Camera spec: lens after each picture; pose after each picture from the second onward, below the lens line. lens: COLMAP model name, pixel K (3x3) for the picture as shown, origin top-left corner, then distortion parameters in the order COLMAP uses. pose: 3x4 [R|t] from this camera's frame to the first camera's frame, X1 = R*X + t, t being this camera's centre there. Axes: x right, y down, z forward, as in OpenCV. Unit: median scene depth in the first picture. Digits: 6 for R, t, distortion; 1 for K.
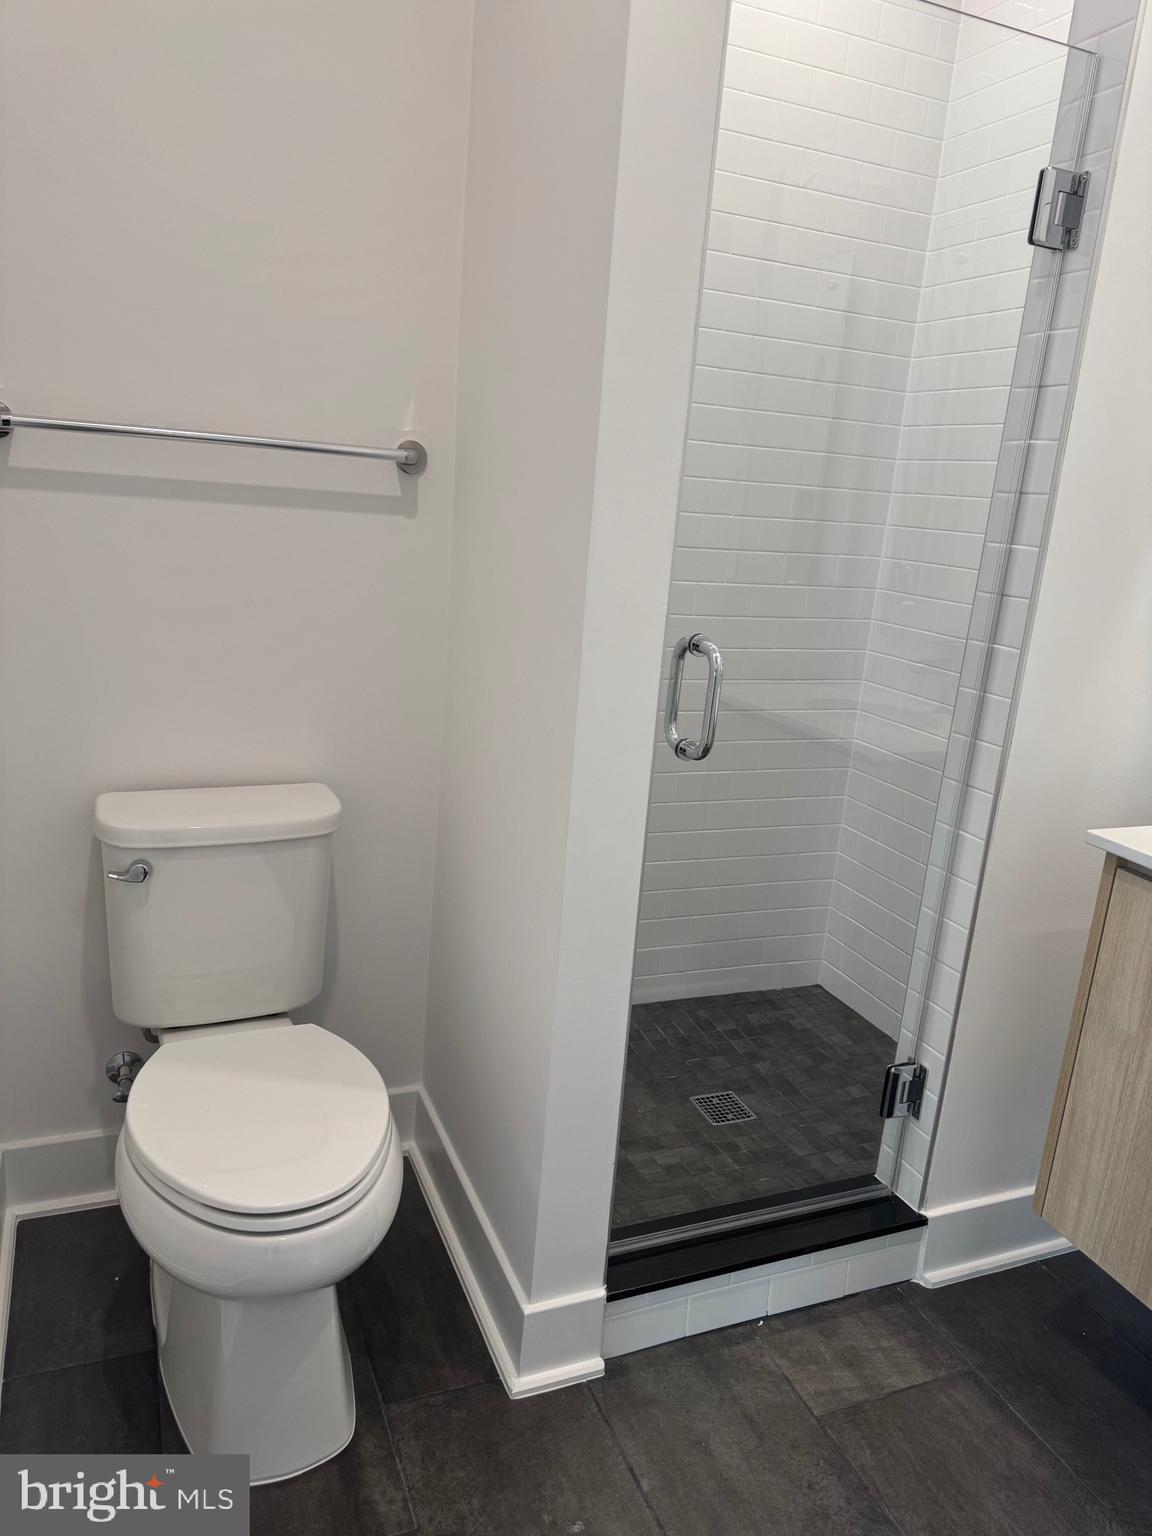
lens RADIAL K [[1070.1, 0, 581.6], [0, 1070.1, 776.4], [0, 0, 1]] dist [0.032817, -0.021876]
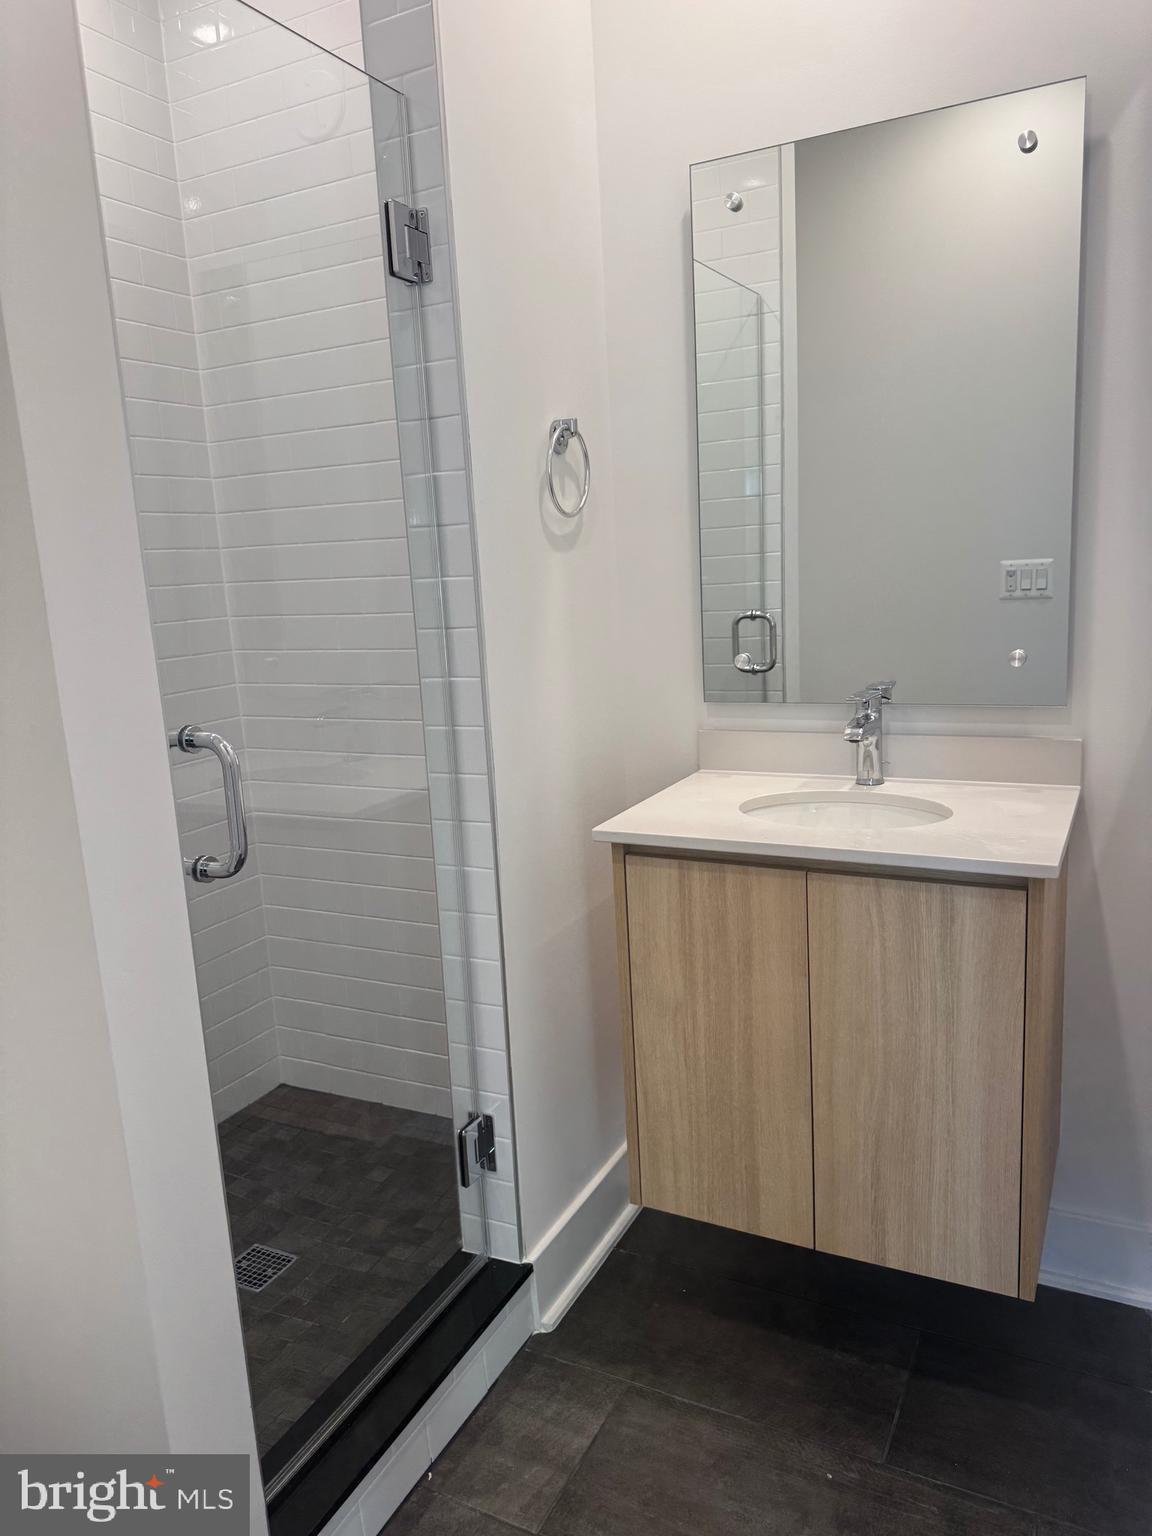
lens RADIAL K [[1088.3, 0, 576.0], [0, 1088.3, 768.0], [0, 0, 1]] dist [0.048314, -0.055096]
pose [[0.764989, -0.244039, 0.596017, -0.138974], [0.281069, 0.959155, 0.031973, -0.039765], [-0.579475, 0.143063, 0.802335, 0.139017]]
